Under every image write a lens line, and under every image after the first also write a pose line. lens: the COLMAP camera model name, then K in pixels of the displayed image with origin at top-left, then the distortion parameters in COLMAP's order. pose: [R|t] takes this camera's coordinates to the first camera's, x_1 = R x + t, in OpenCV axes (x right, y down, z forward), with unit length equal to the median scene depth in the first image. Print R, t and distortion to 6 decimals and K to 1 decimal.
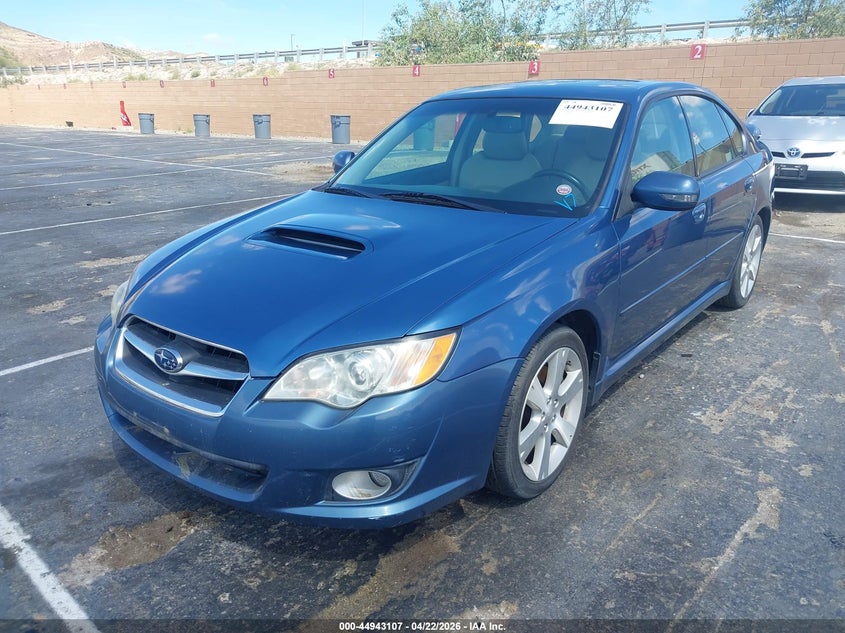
lens RADIAL K [[680.3, 0, 422.5], [0, 680.3, 316.5], [0, 0, 1]] dist [-0.000944, 0.000599]
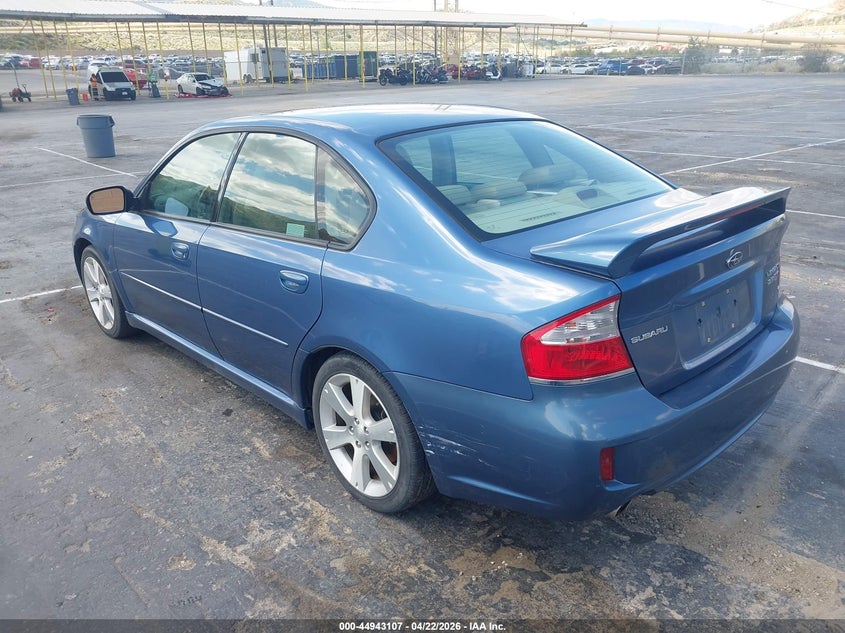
lens RADIAL K [[680.3, 0, 422.5], [0, 680.3, 316.5], [0, 0, 1]] dist [-0.000944, 0.000599]
pose [[-0.164207, 0.337684, -0.926825, 1.087389], [-0.268522, 0.888795, 0.371402, -0.442138], [0.949174, 0.309860, -0.055271, 1.189532]]
